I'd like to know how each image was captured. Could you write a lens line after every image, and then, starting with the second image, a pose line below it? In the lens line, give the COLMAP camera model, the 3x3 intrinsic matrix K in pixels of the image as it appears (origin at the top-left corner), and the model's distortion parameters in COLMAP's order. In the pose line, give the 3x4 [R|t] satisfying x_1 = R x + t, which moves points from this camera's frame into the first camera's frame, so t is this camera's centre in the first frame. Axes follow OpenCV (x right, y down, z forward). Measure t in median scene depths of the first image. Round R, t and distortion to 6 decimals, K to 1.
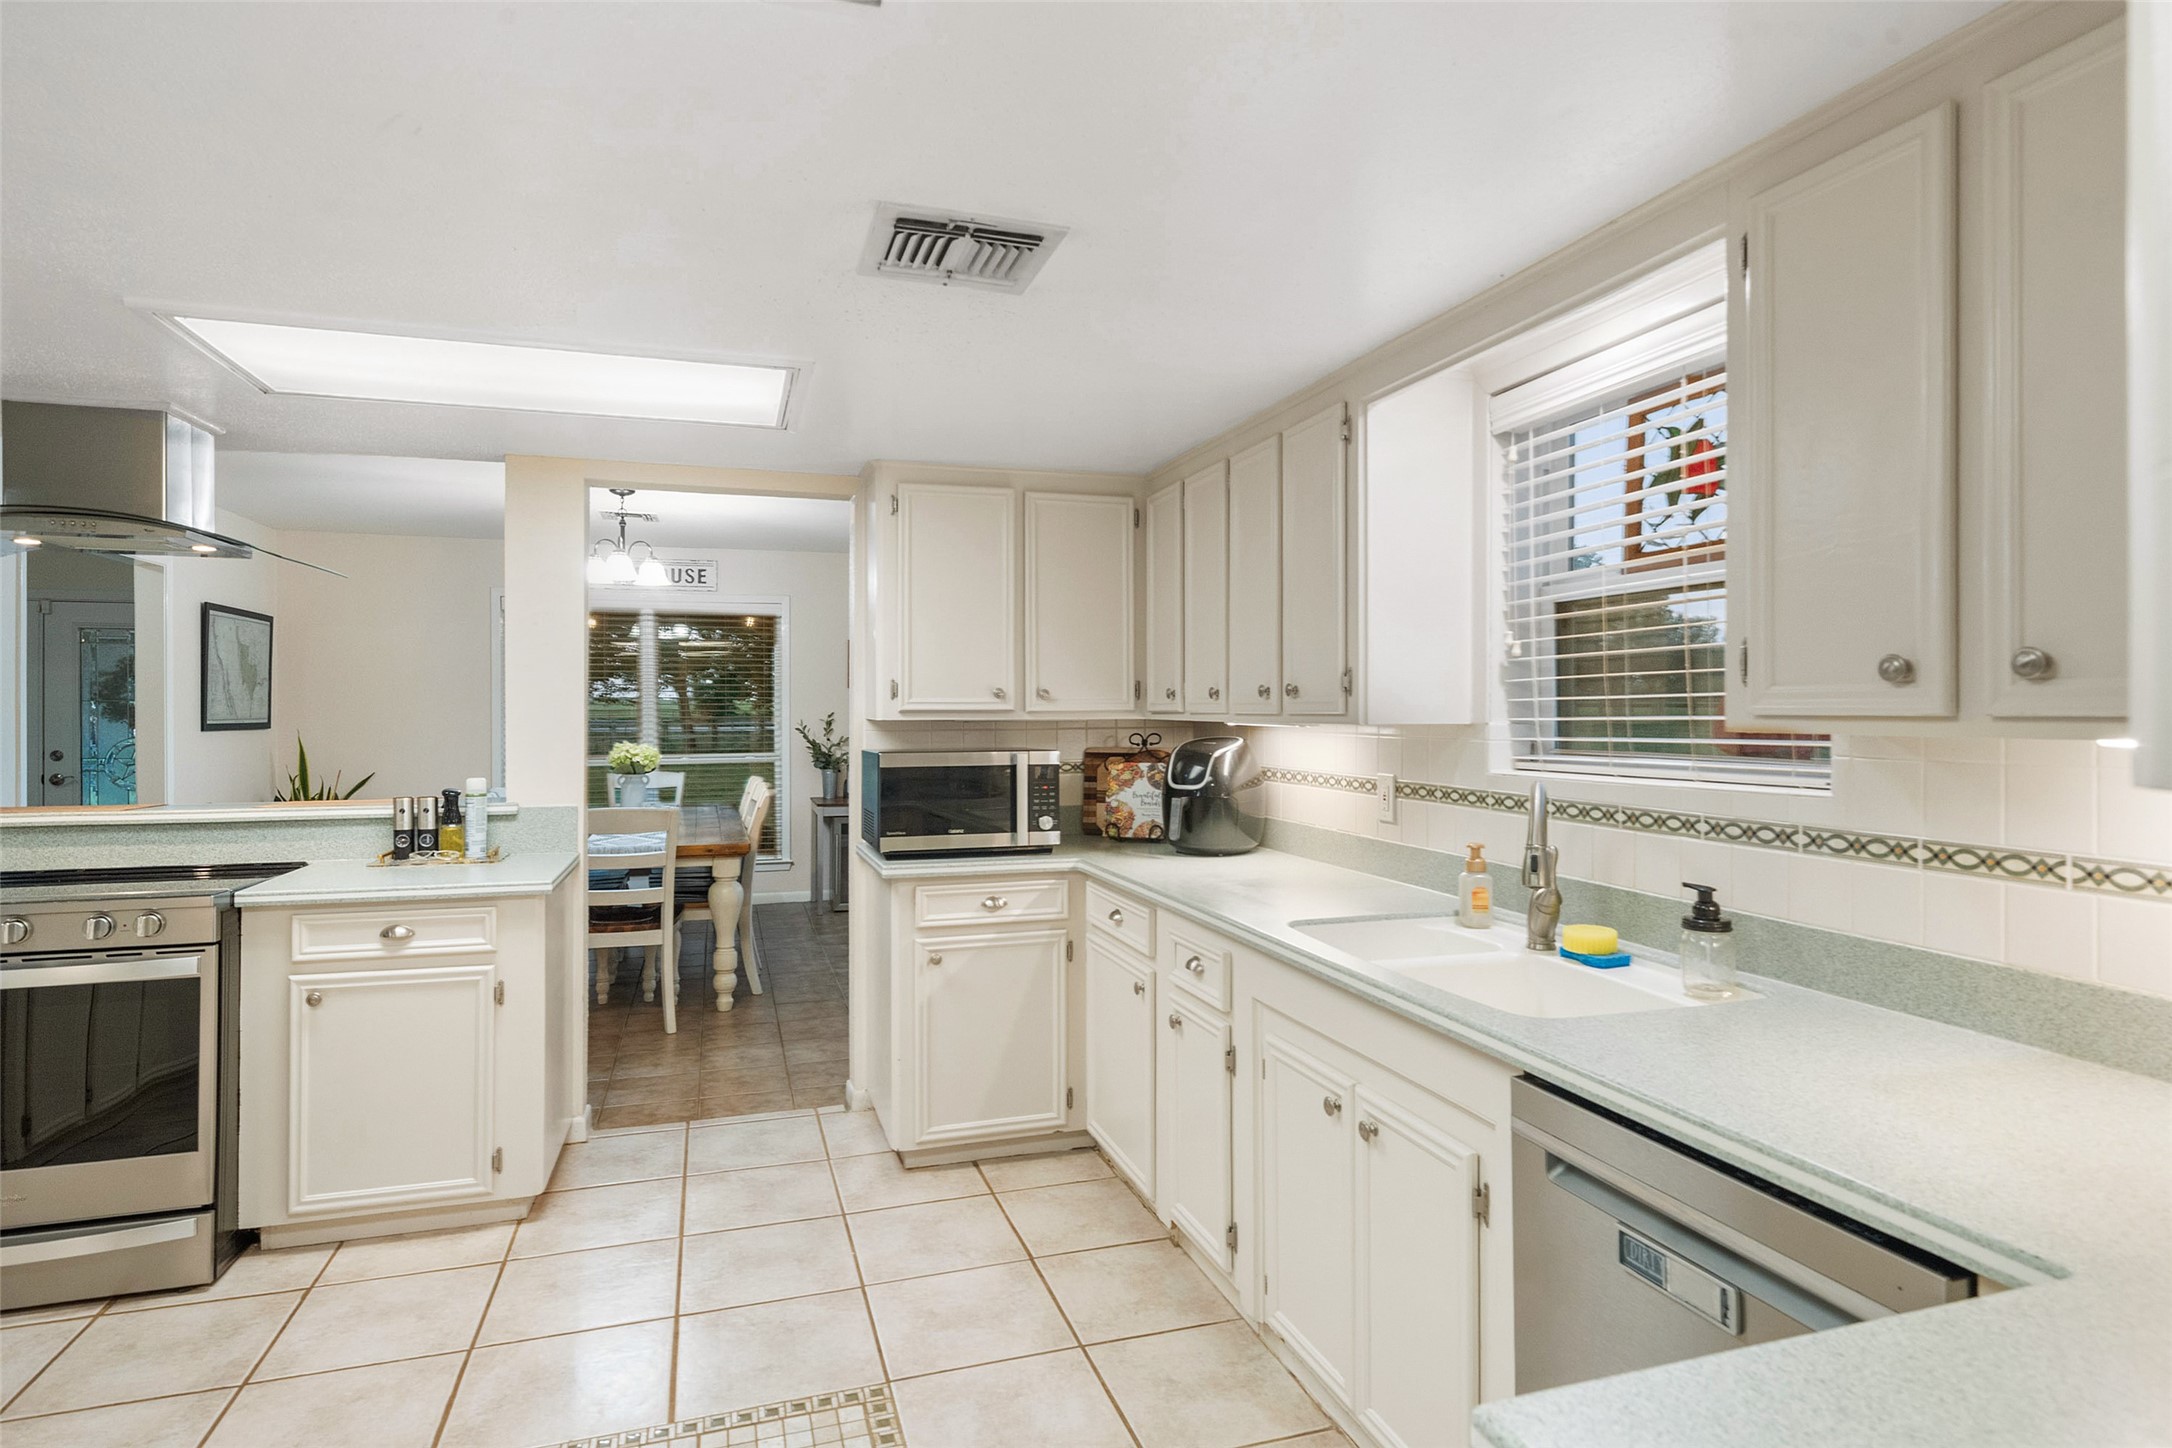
lens RADIAL K [[1153.4, 0, 1079.4], [0, 1153.4, 708.8], [0, 0, 1]] dist [0.002544, 0.000496]
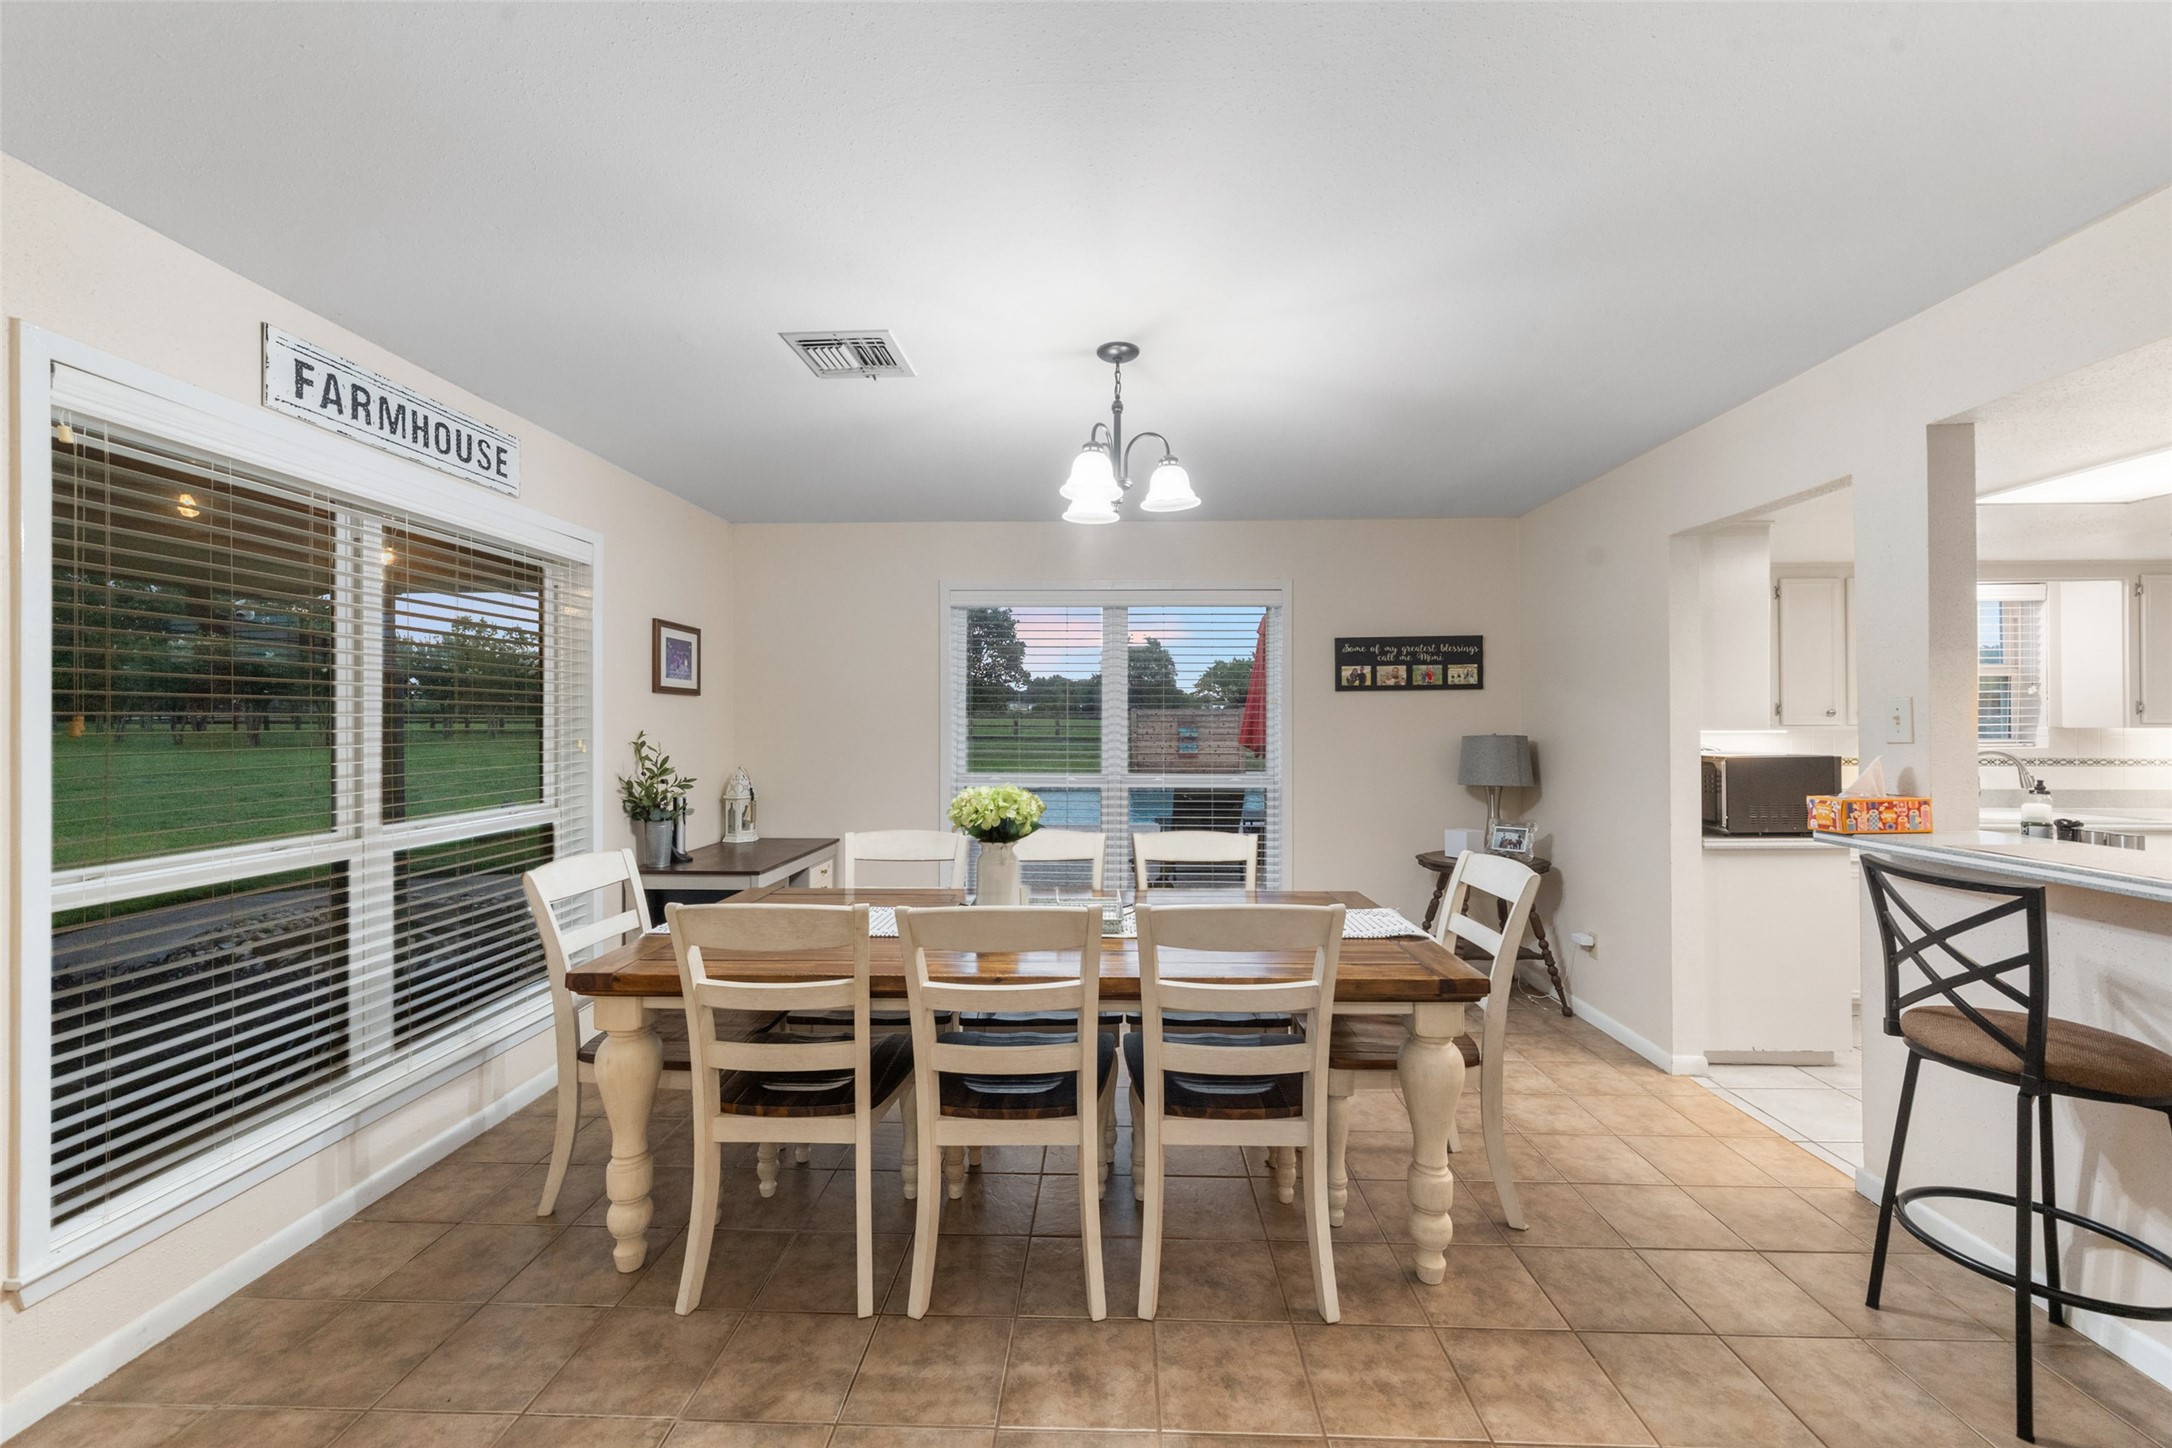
lens RADIAL K [[853.4, 0, 1085.7], [0, 853.4, 716.3], [0, 0, 1]] dist [-0.001334, 0.000022]
pose [[0.332126, 0.005219, 0.943221, -1.248467], [0.002430, 0.999977, -0.006389, -0.003825], [-0.943232, 0.004414, 0.332106, 1.351012]]
